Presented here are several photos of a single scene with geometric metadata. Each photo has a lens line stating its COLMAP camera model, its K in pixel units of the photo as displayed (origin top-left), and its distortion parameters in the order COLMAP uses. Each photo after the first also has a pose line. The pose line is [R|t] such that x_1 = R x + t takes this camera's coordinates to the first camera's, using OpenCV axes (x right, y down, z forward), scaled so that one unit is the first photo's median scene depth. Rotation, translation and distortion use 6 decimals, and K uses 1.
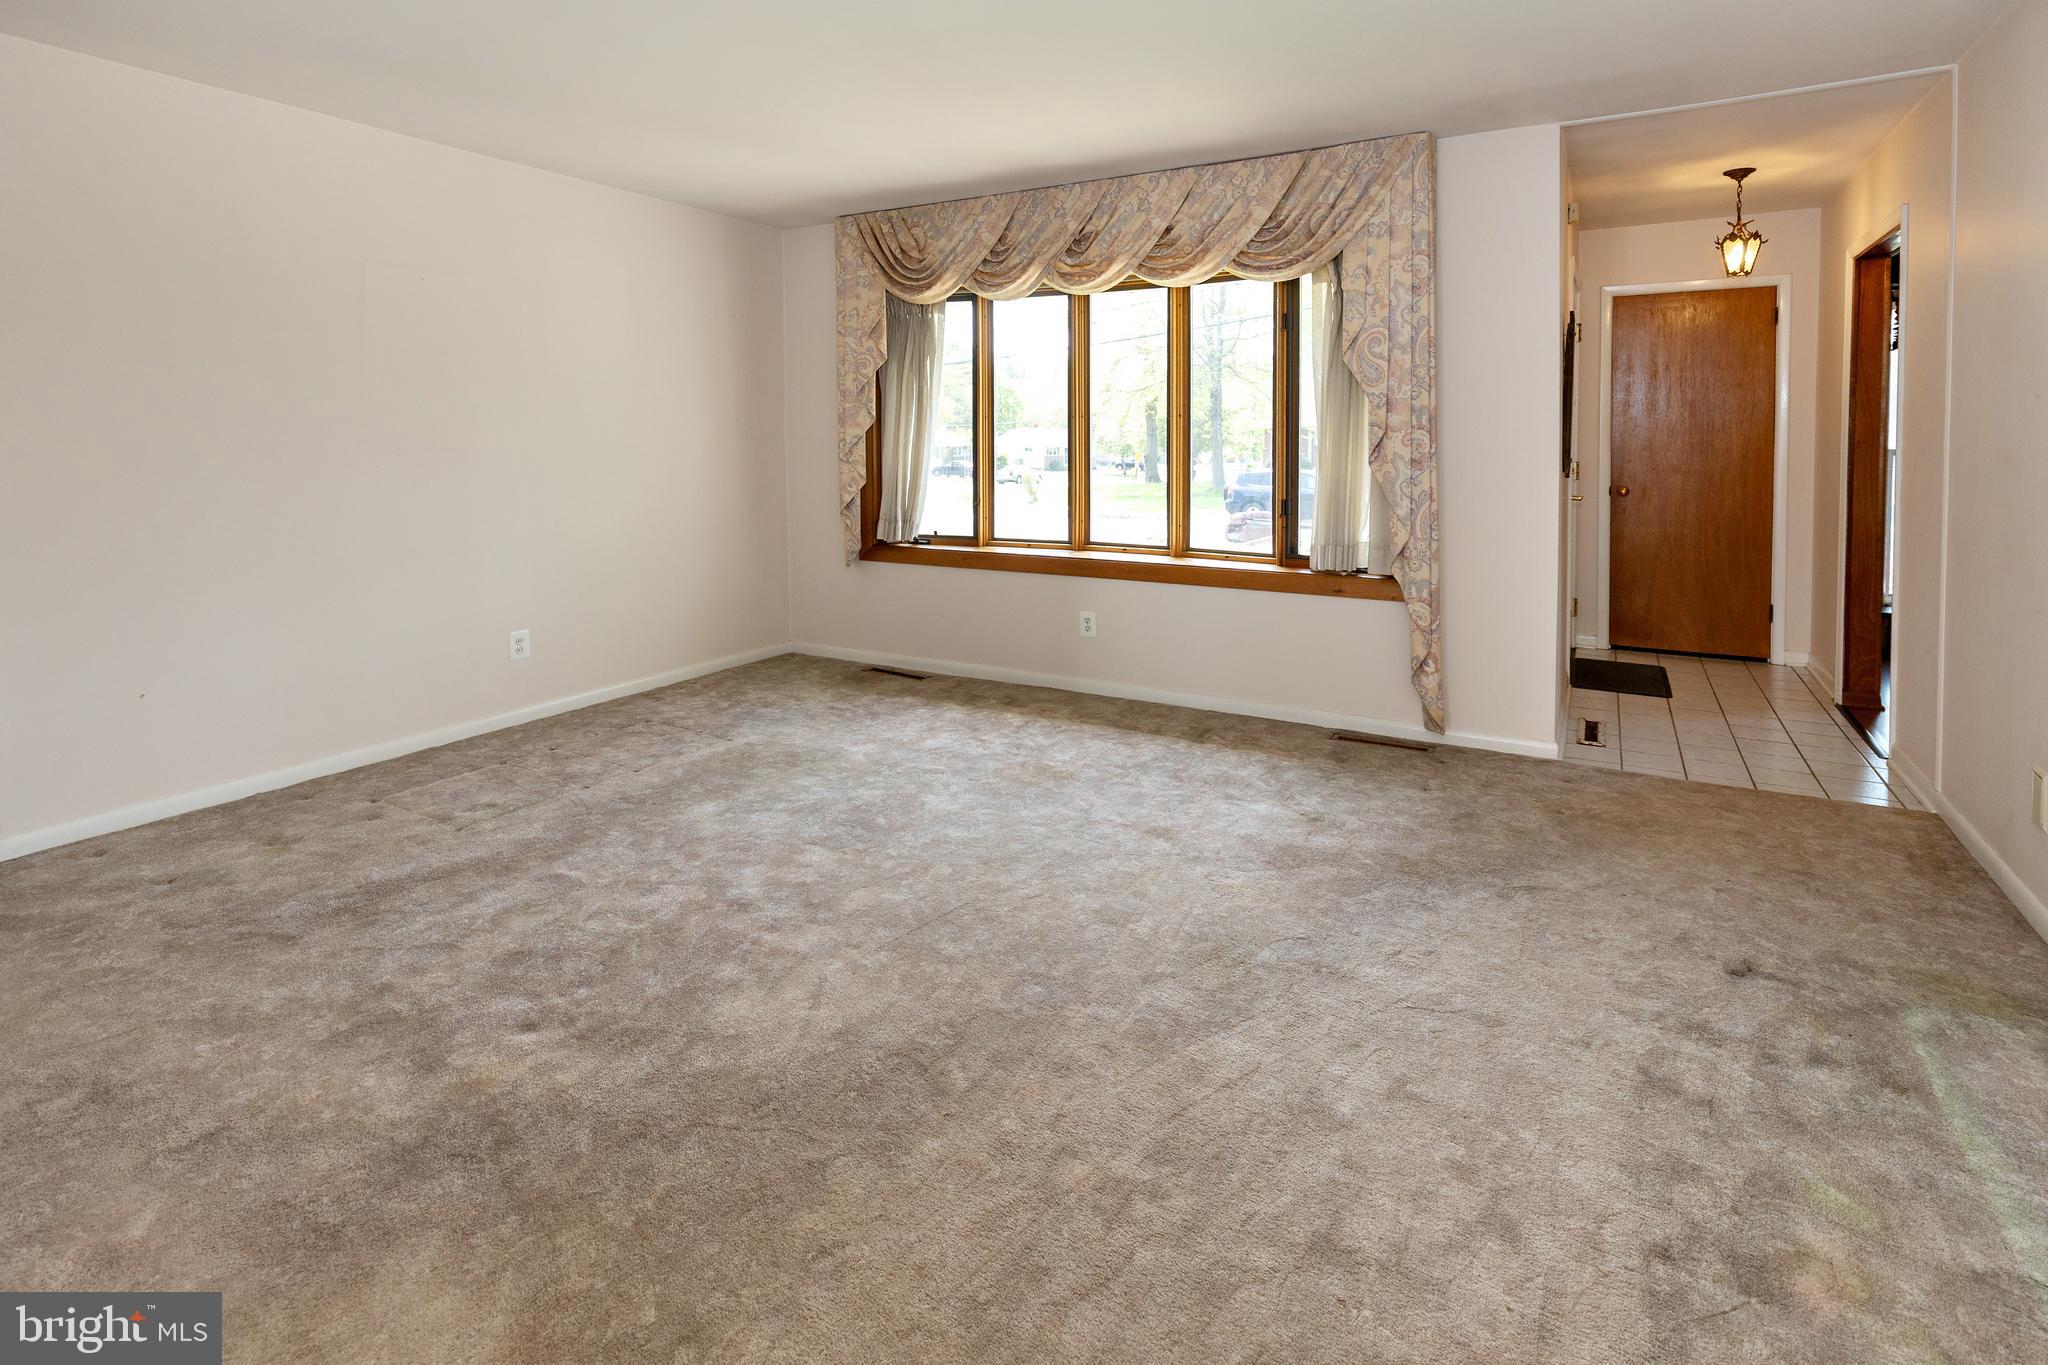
lens RADIAL K [[960.1, 0, 1024.0], [0, 960.1, 682.5], [0, 0, 1]] dist [0.012542, -0.000659]
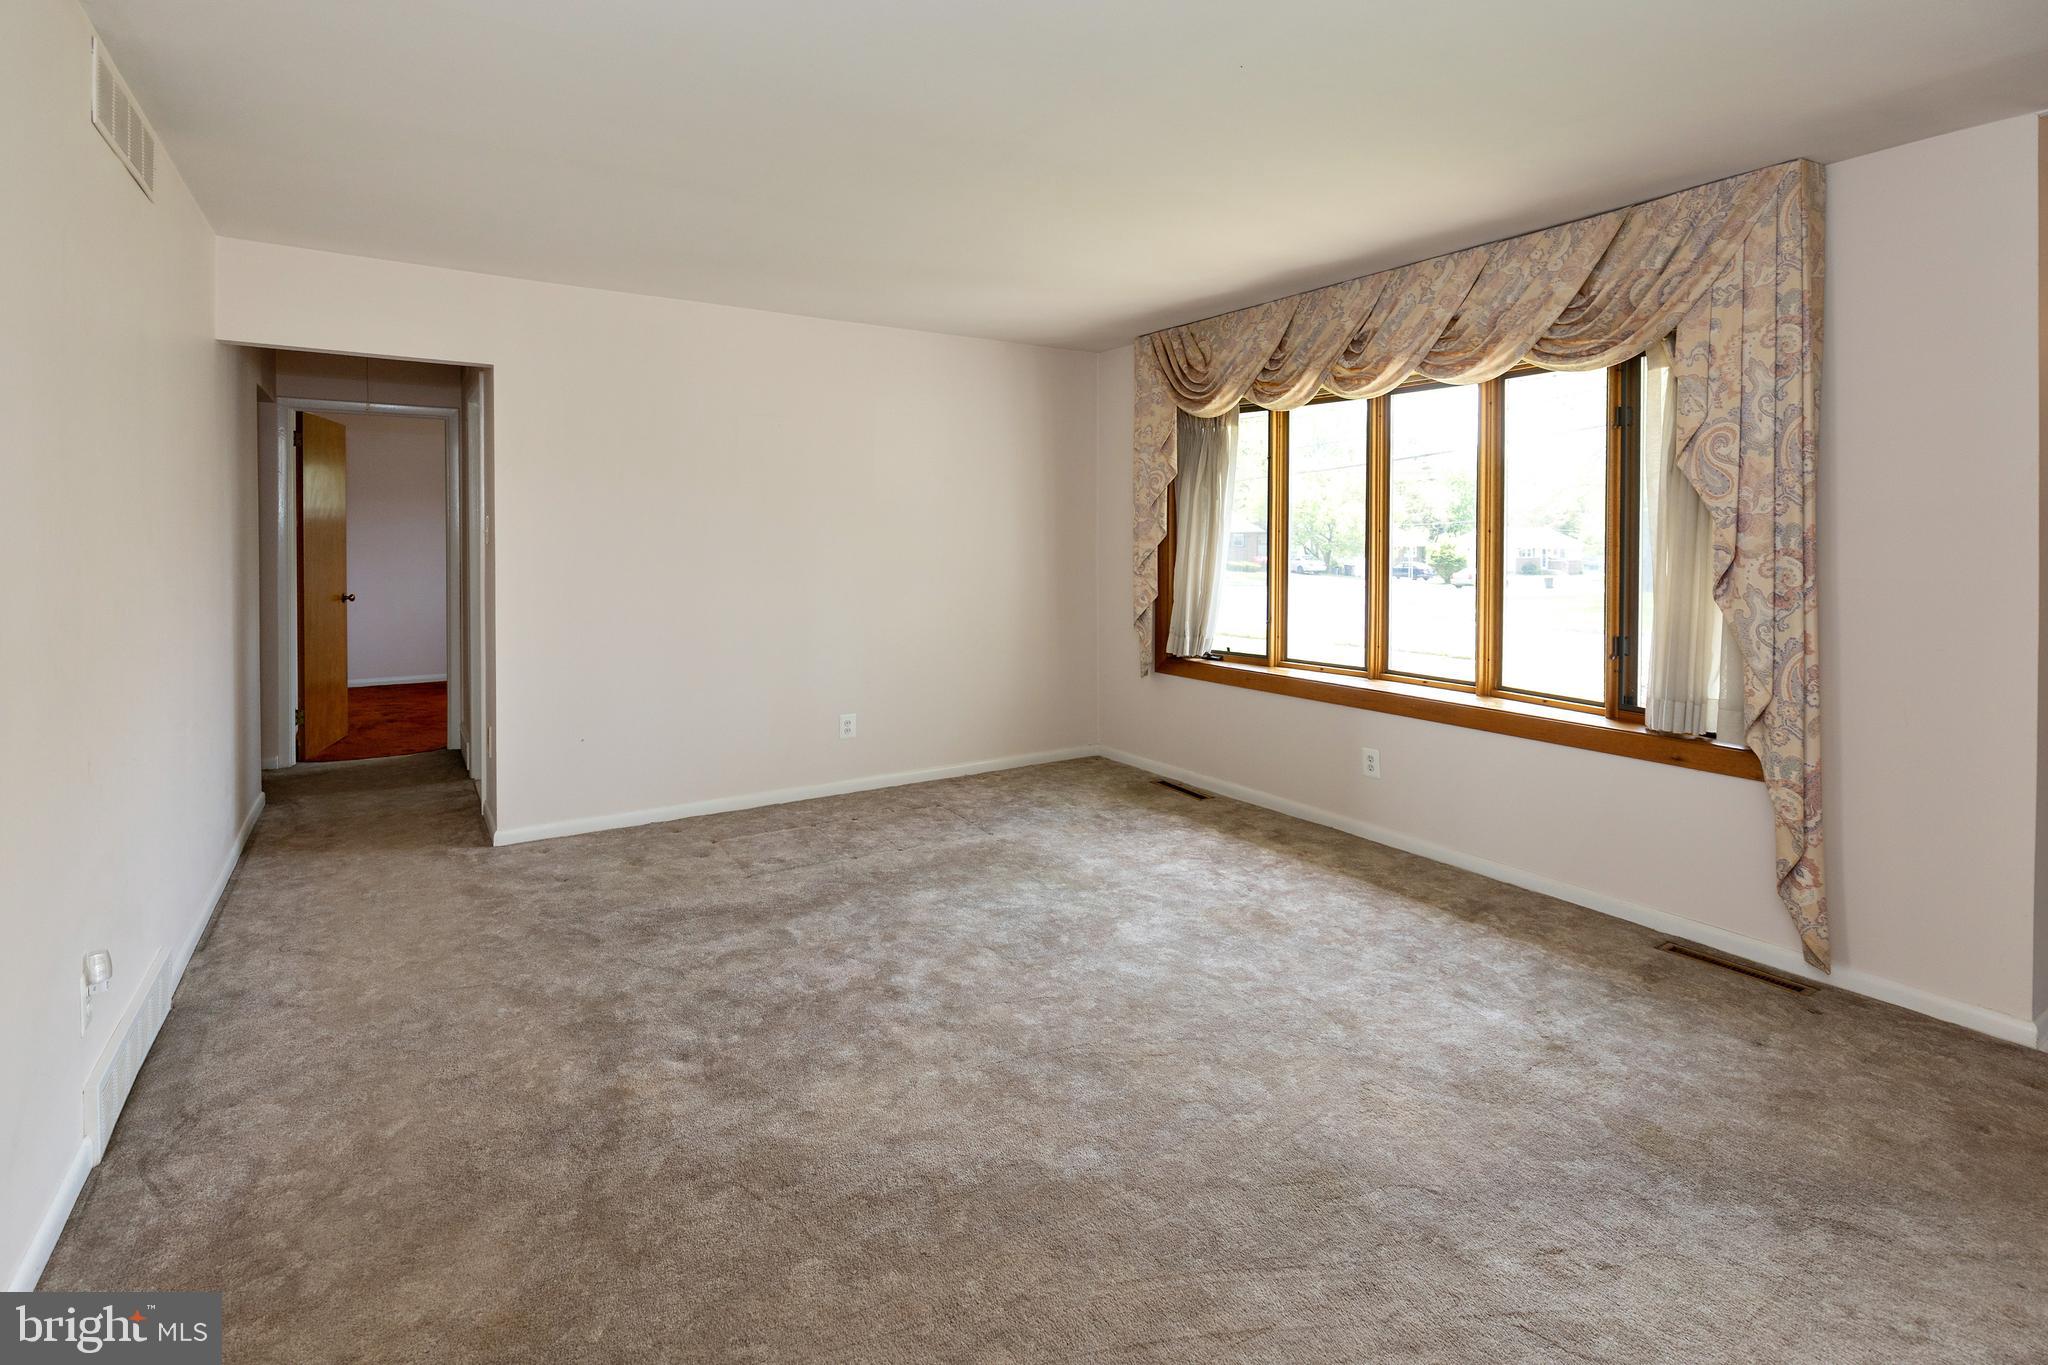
lens RADIAL K [[957.6, 0, 1017.3], [0, 957.6, 746.3], [0, 0, 1]] dist [0.009628, -0.001879]
pose [[0.879875, 0.103900, -0.463707, 0.234282], [-0.117732, 0.993045, -0.000888, -0.045481], [0.460389, 0.055374, 0.885988, 0.081265]]
